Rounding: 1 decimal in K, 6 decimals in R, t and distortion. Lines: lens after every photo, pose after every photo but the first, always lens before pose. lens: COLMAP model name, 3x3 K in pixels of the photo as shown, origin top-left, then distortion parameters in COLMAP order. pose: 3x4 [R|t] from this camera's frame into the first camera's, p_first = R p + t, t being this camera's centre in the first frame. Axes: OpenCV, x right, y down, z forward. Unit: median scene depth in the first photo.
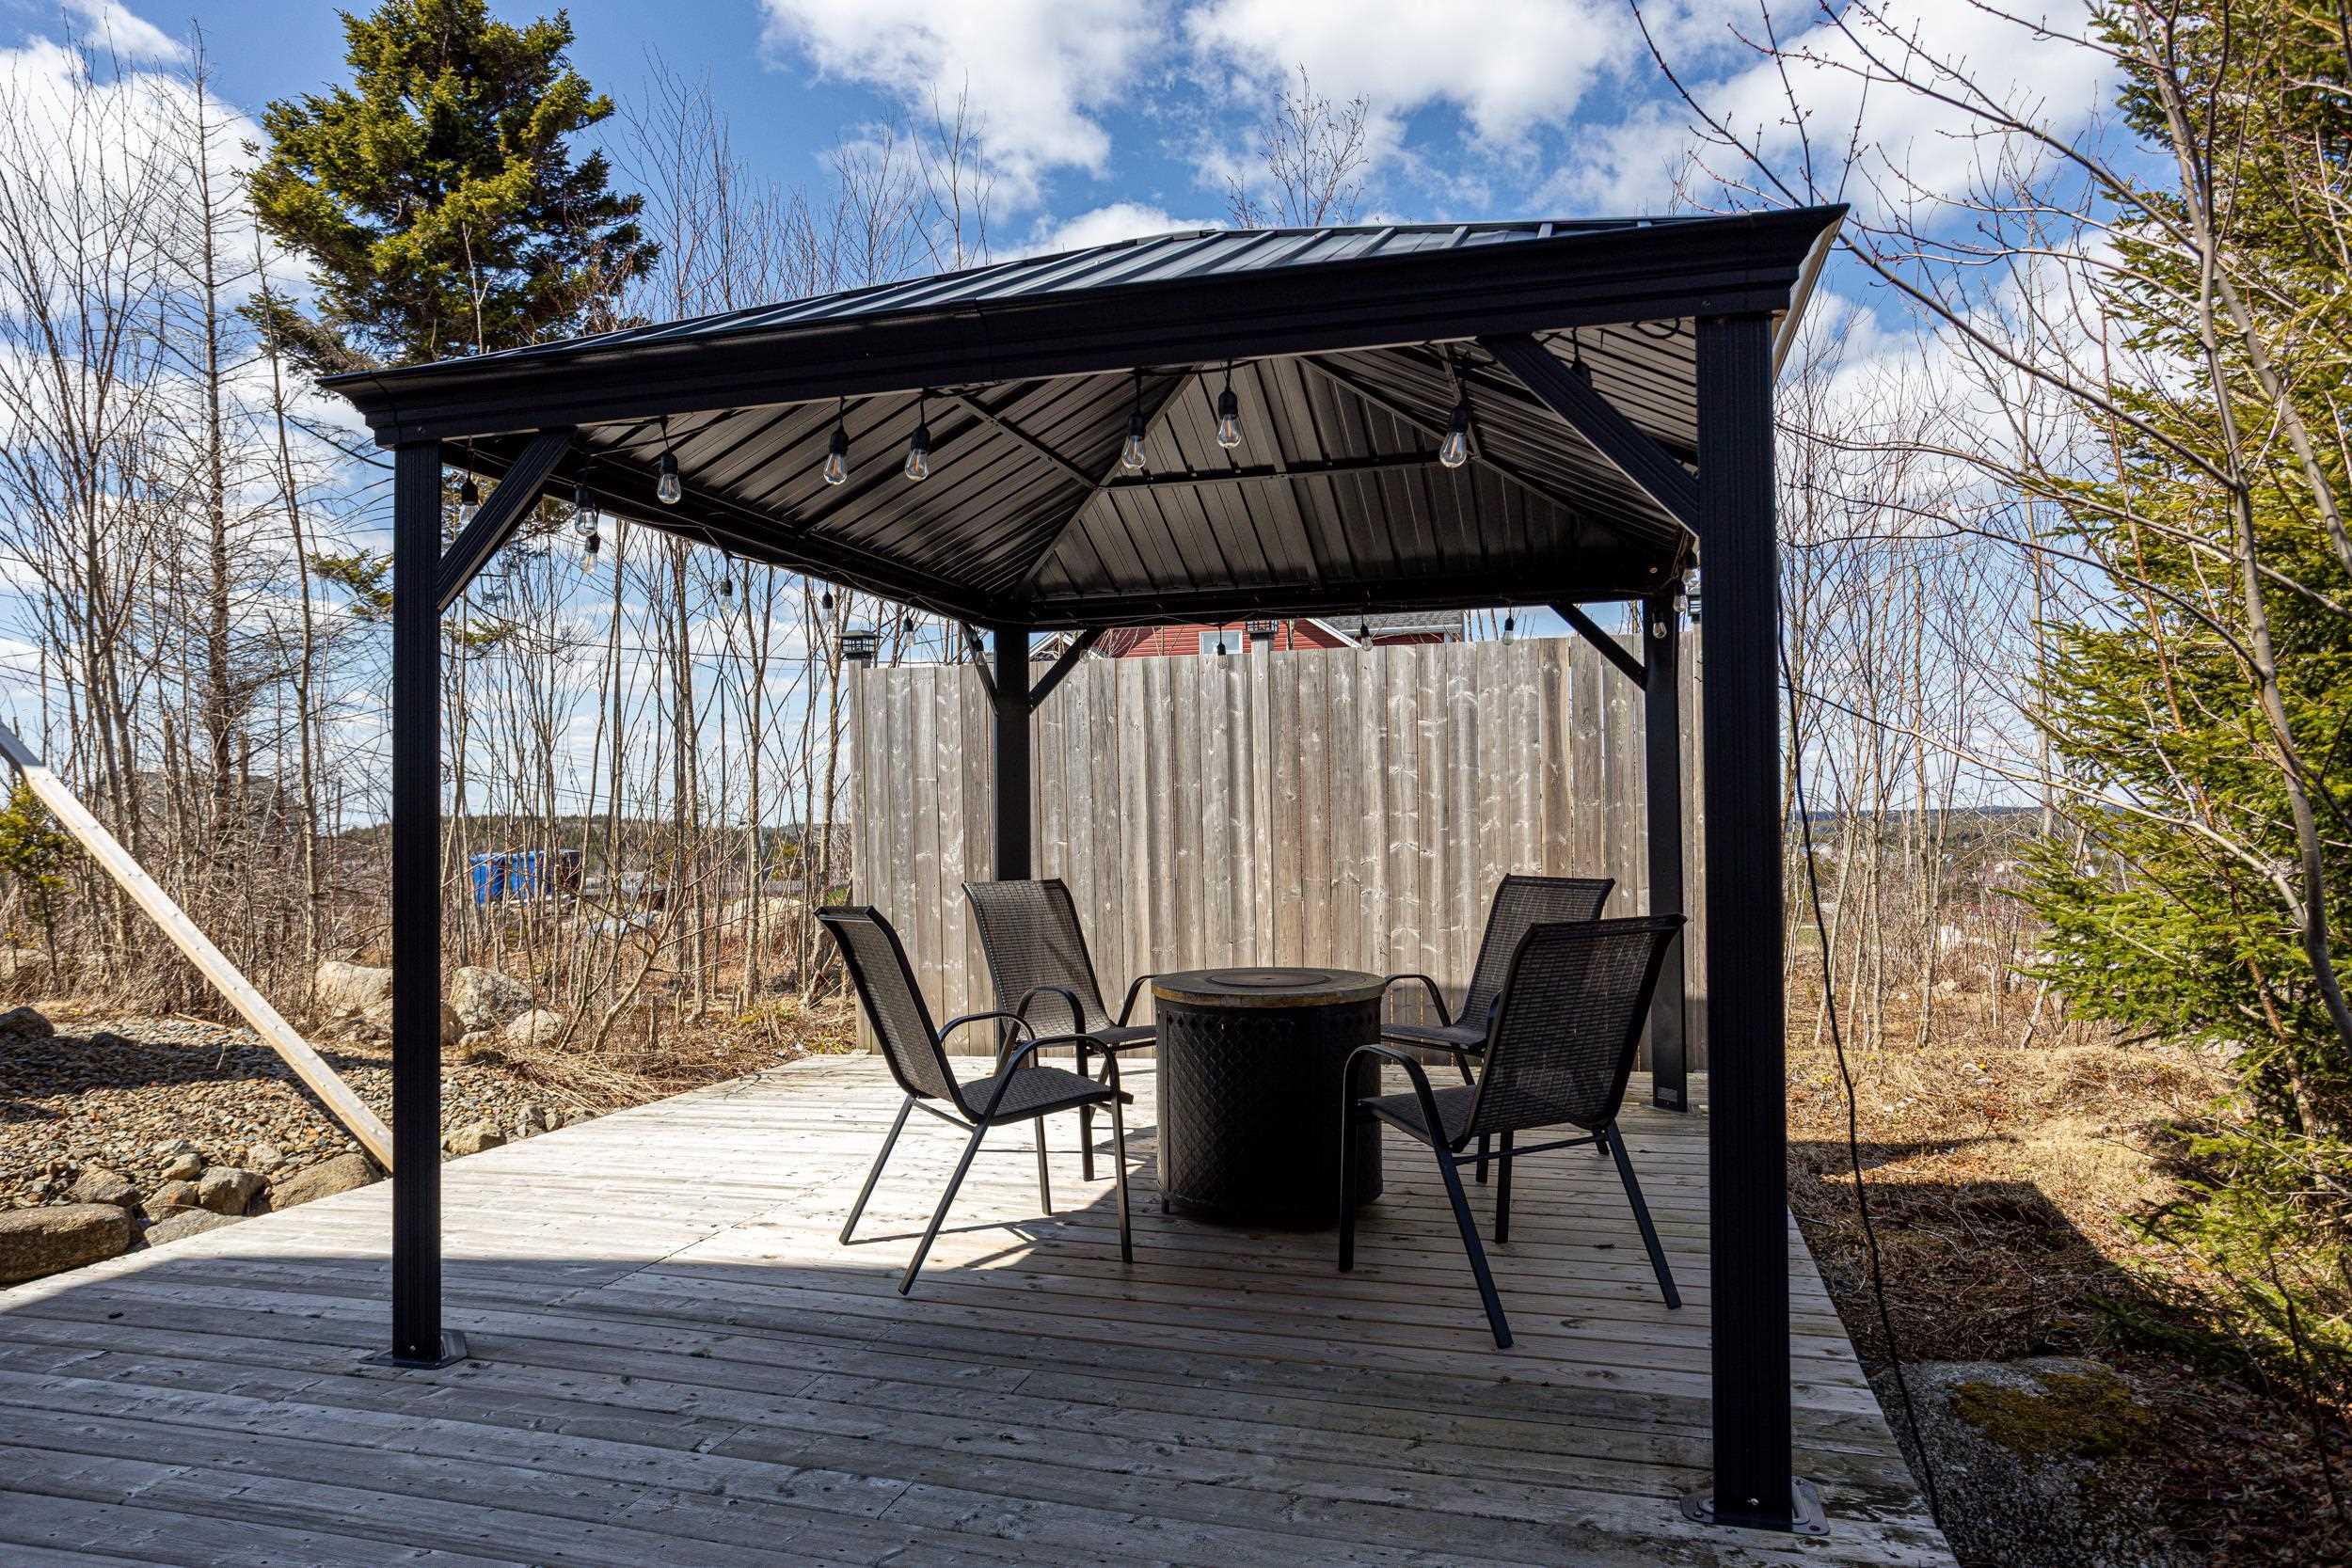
lens RADIAL K [[1486.7, 0, 1176.9], [0, 1486.7, 796.1], [0, 0, 1]] dist [-0.008674, 0.000051]
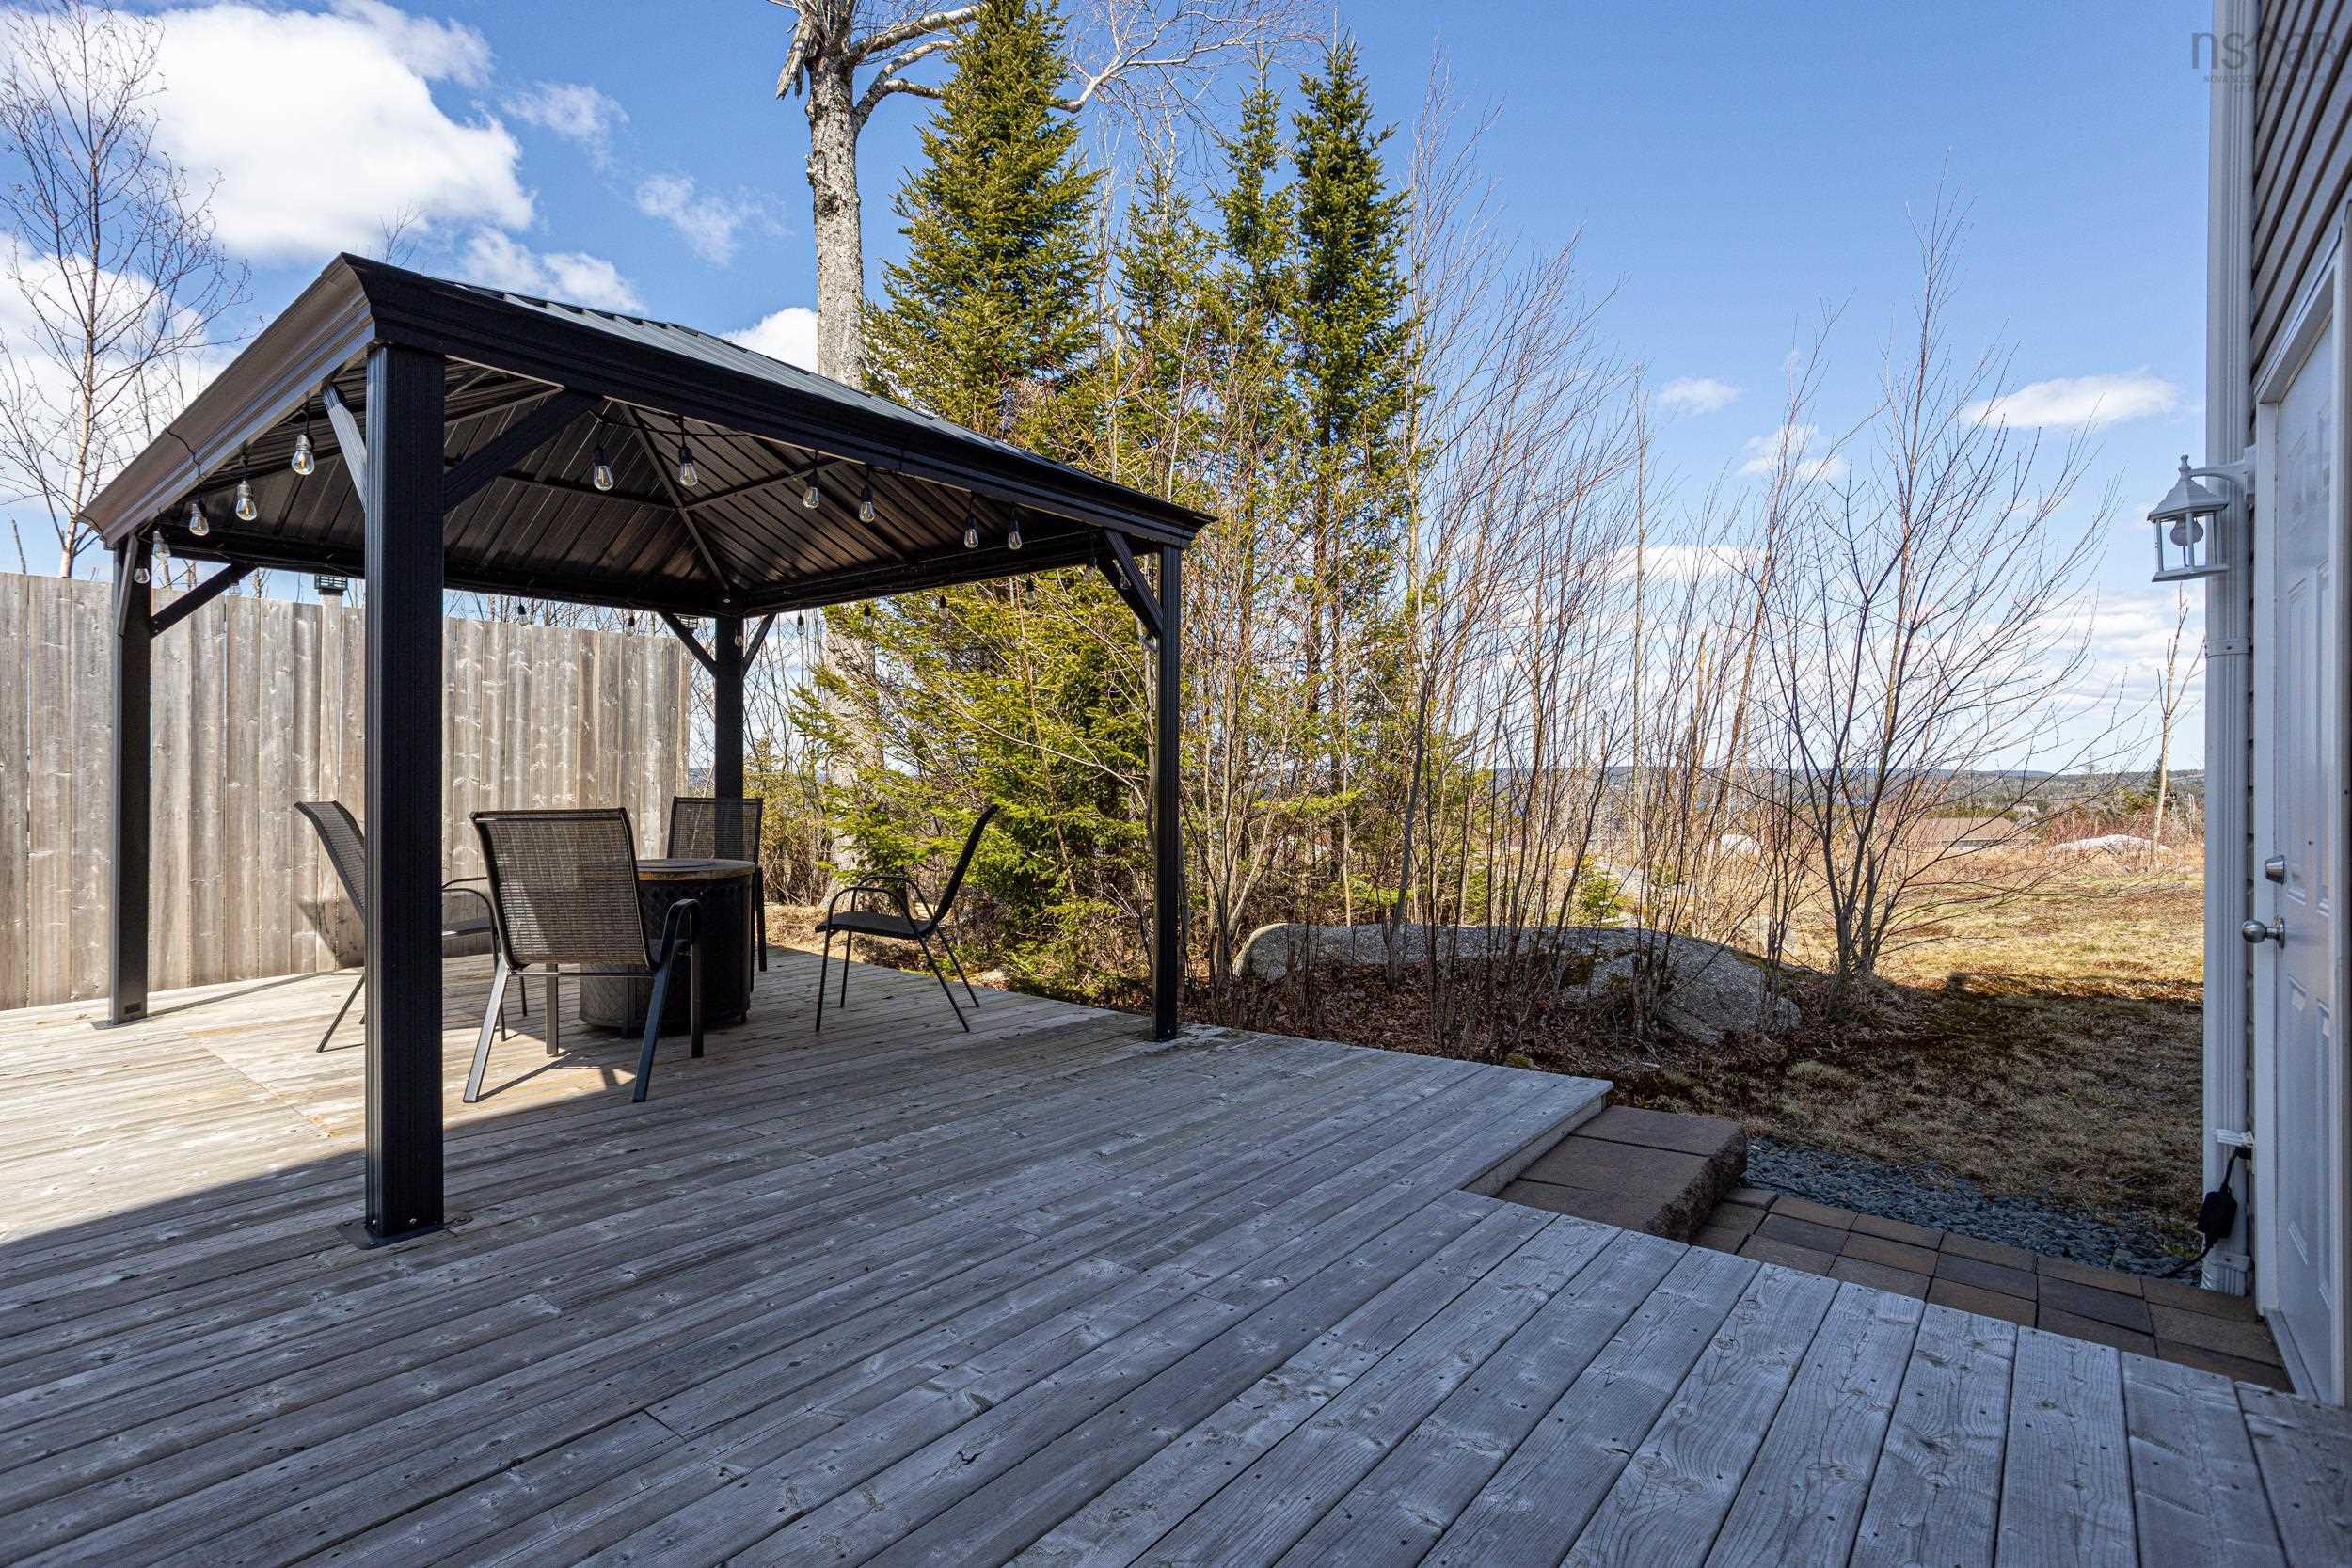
lens RADIAL K [[1118.5, 0, 1177.5], [0, 1118.5, 781.1], [0, 0, 1]] dist [0.002718, 0.001041]
pose [[0.409483, 0.010548, 0.912257, -0.466405], [-0.026399, 0.999651, 0.000291, 0.018178], [-0.911936, -0.024202, 0.409619, 0.078184]]
